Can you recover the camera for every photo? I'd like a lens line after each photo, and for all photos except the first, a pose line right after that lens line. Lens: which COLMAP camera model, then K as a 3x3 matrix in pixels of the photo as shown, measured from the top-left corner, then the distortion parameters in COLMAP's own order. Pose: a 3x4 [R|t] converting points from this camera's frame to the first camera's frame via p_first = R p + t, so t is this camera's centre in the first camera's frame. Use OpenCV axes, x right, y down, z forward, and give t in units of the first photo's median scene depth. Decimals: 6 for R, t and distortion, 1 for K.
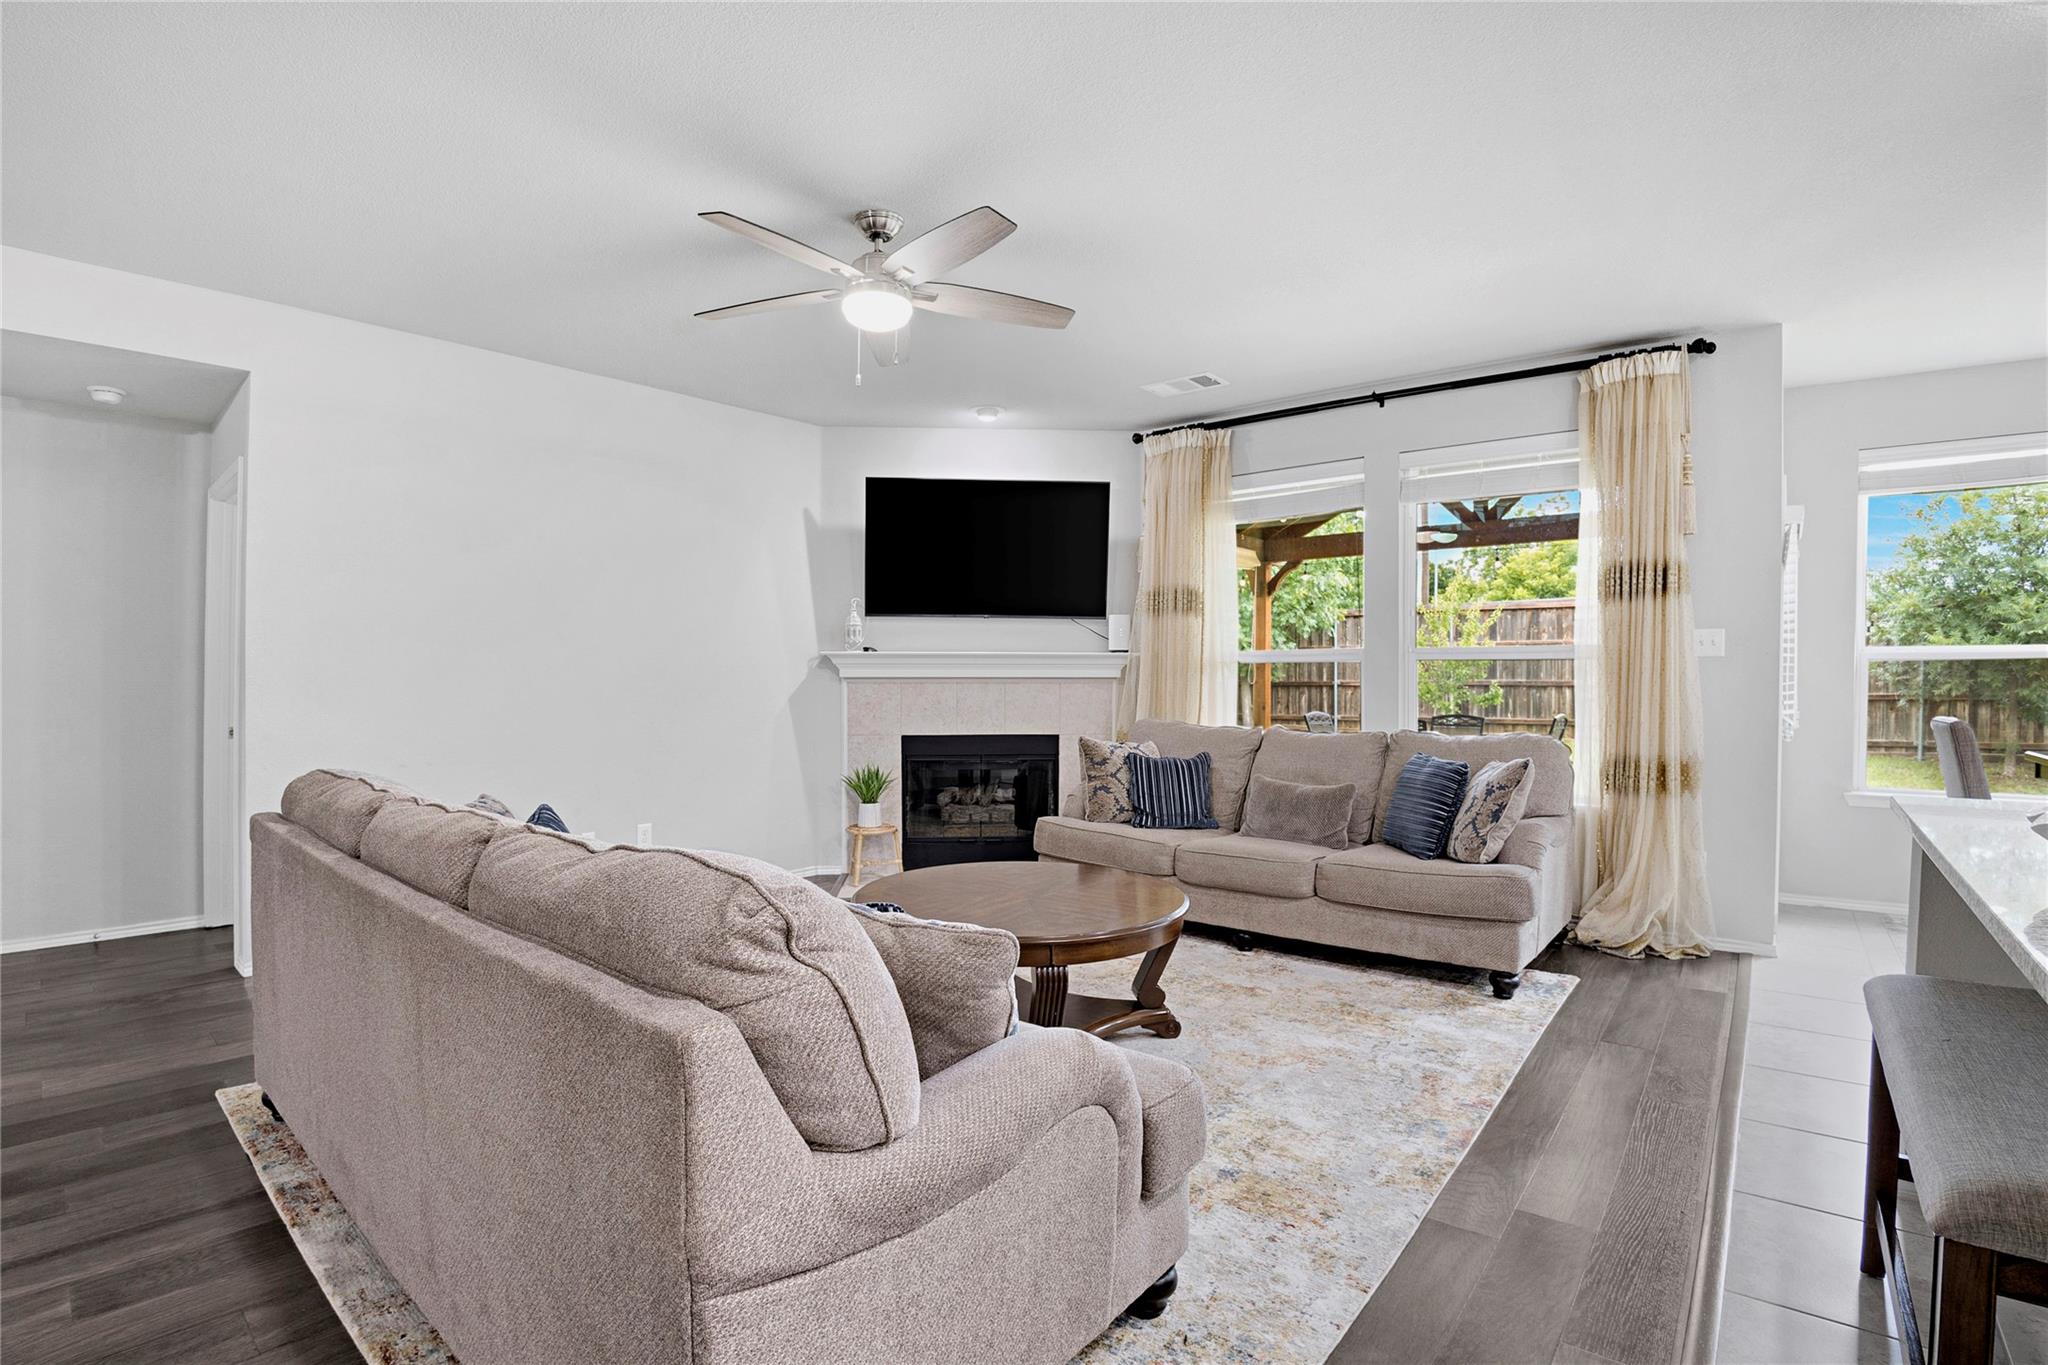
lens RADIAL K [[952.8, 0, 1051.7], [0, 952.8, 692.5], [0, 0, 1]] dist [-0.077602, -0.000322]
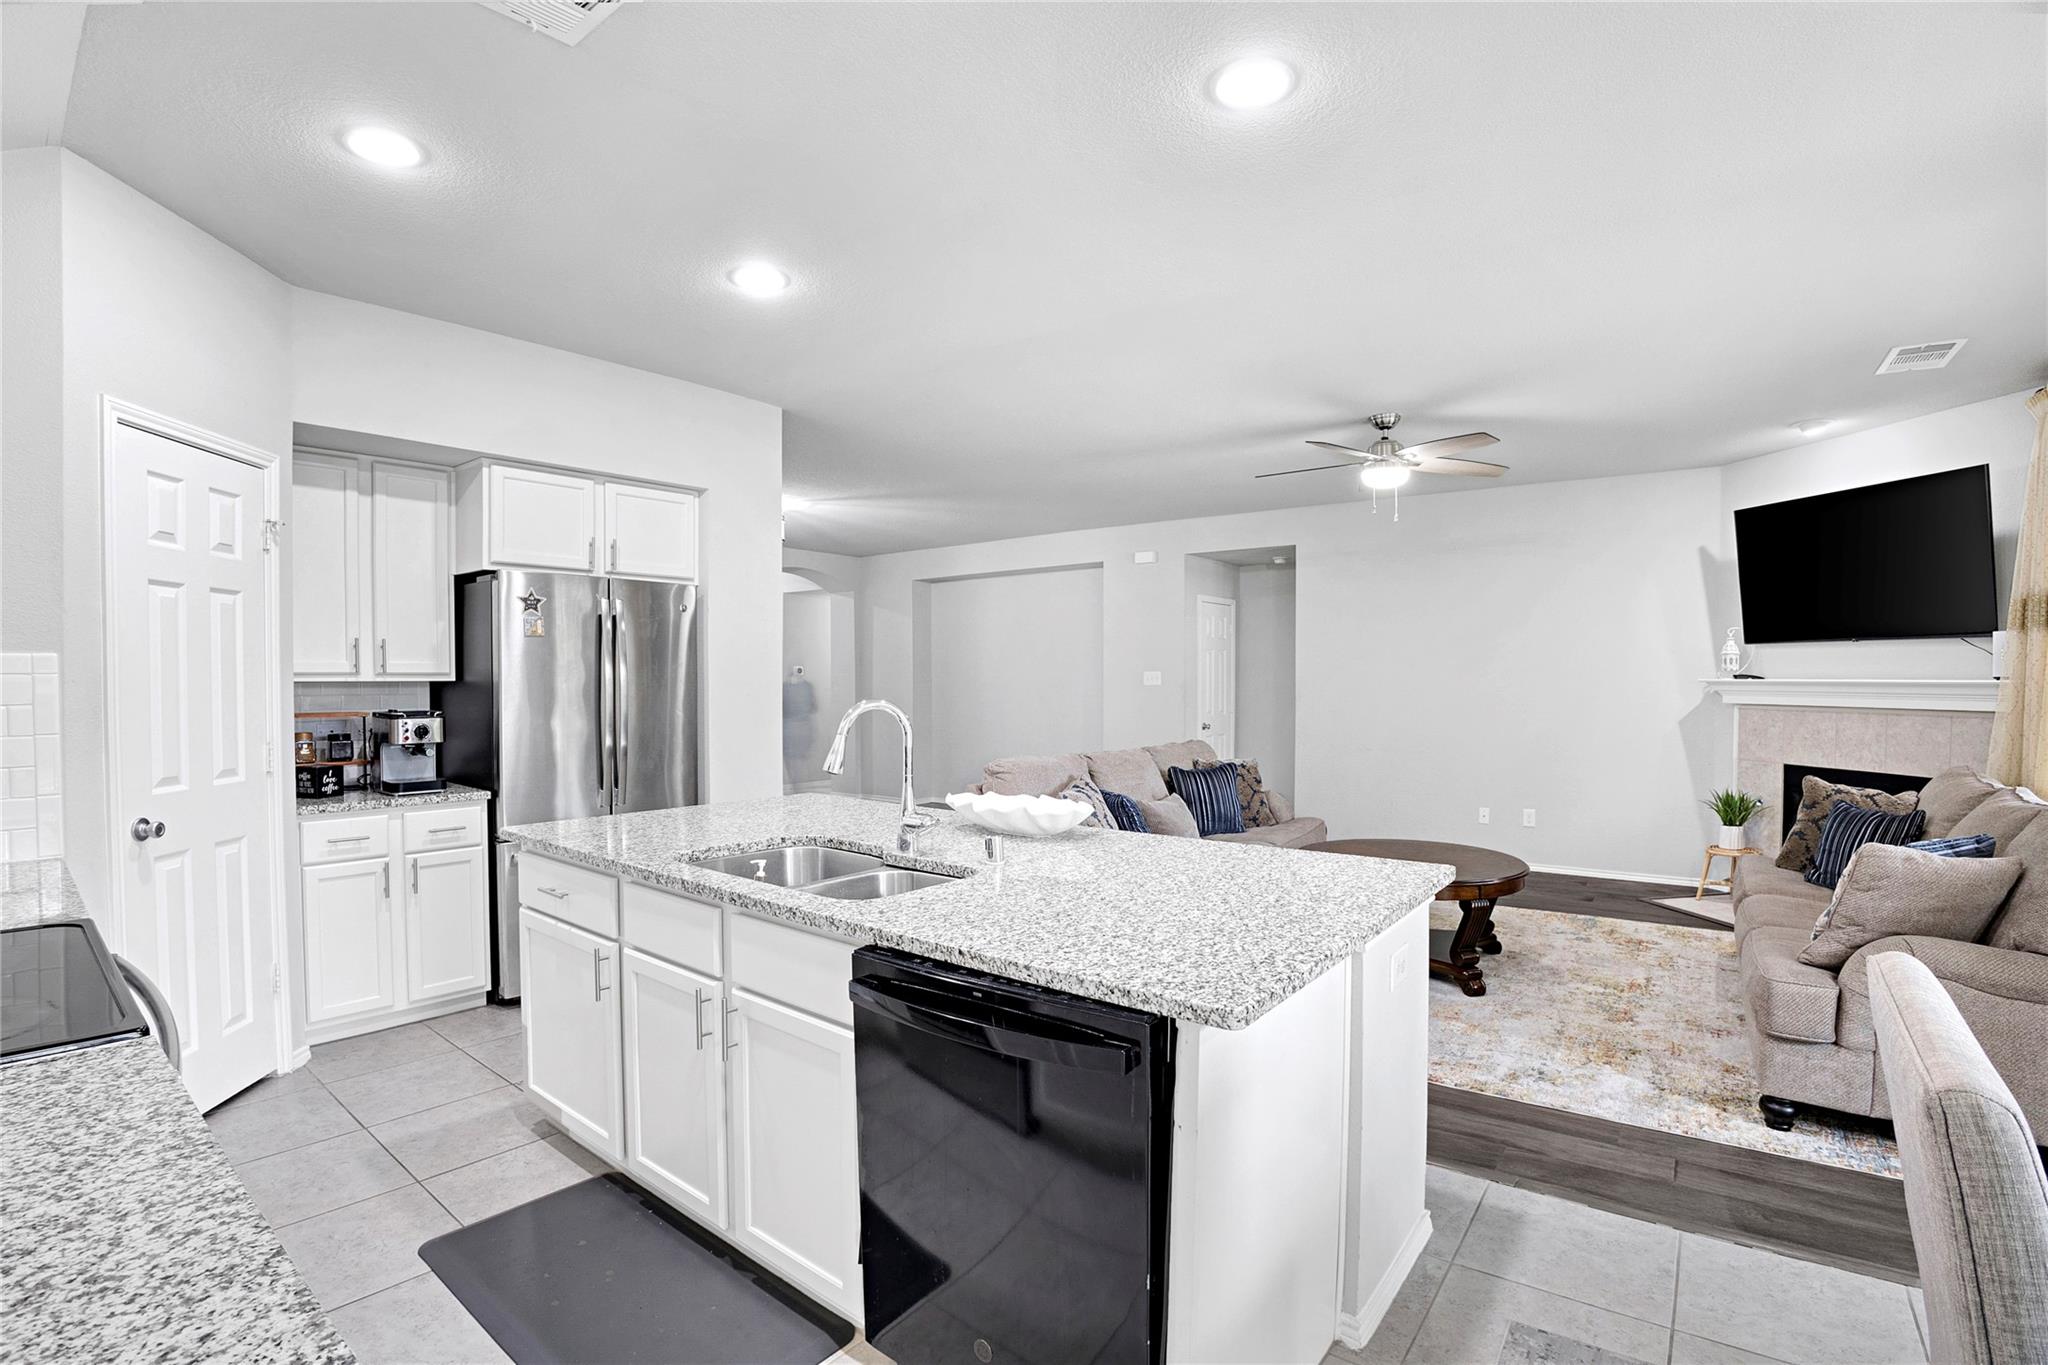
lens RADIAL K [[916.0, 0, 1020.2], [0, 916.0, 695.6], [0, 0, 1]] dist [-0.065583, 0.000412]
pose [[0.034762, 0.020942, -0.999176, 0.732789], [-0.015455, 0.999672, 0.020414, -0.032583], [0.999276, 0.014733, 0.035074, 0.187909]]
